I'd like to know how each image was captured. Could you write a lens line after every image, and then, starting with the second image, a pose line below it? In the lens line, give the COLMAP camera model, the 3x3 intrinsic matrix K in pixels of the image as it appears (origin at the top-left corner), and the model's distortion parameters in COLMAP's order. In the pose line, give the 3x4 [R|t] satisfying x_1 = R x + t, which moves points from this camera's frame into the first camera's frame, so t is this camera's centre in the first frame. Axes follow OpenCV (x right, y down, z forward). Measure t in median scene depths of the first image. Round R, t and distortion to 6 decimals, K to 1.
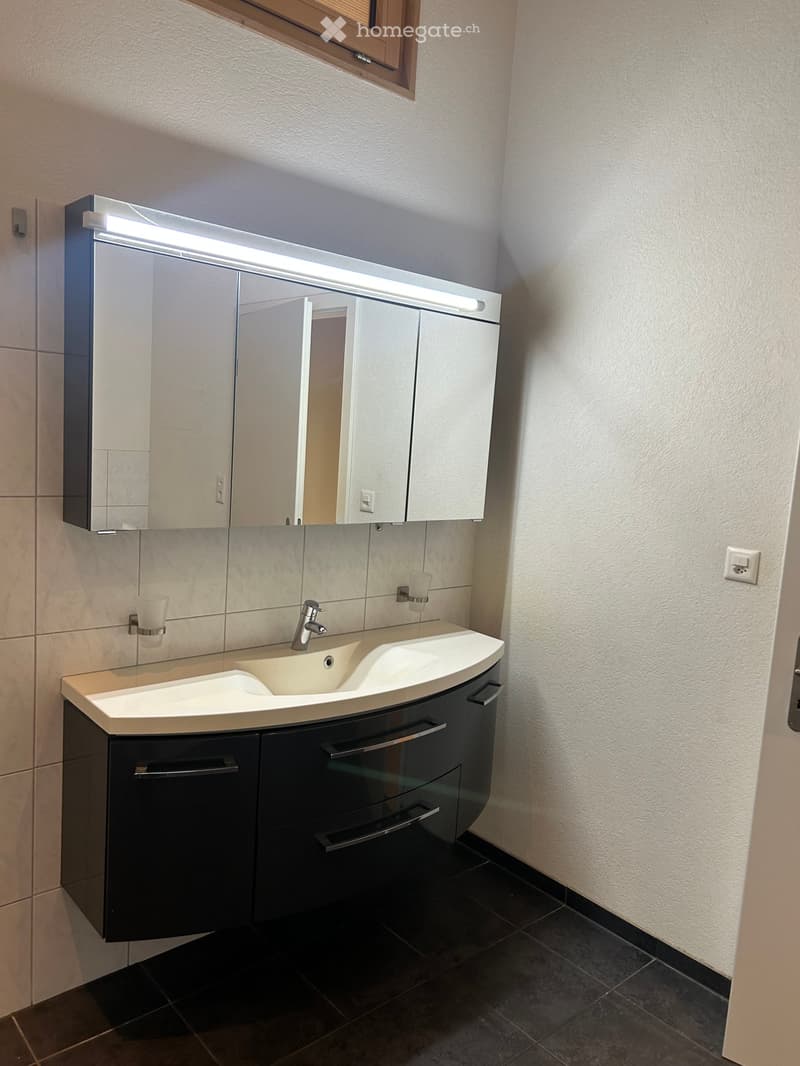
lens RADIAL K [[800.8, 0, 398.9], [0, 800.8, 526.9], [0, 0, 1]] dist [0.039232, -0.045885]
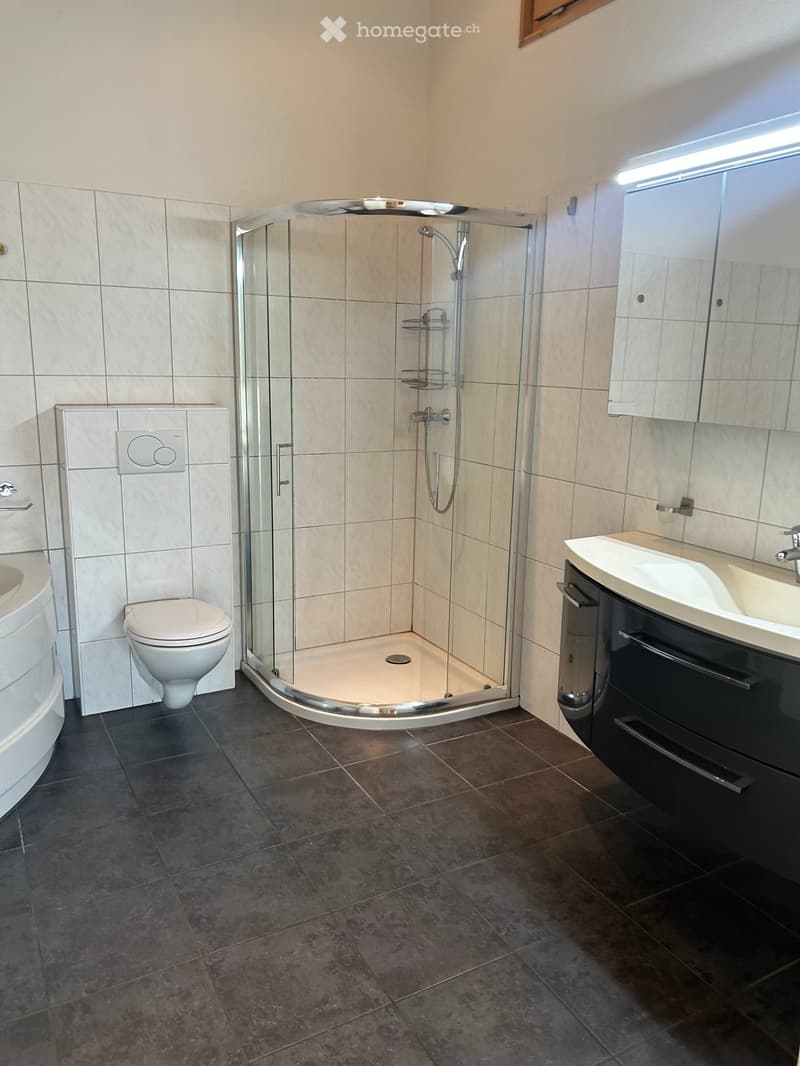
lens RADIAL K [[800.8, 0, 398.9], [0, 800.8, 526.9], [0, 0, 1]] dist [0.039232, -0.045885]
pose [[-0.193398, 0.141780, -0.970822, 0.901432], [-0.144924, 0.974521, 0.171191, 0.009817], [0.970358, 0.173804, -0.167923, 0.804846]]
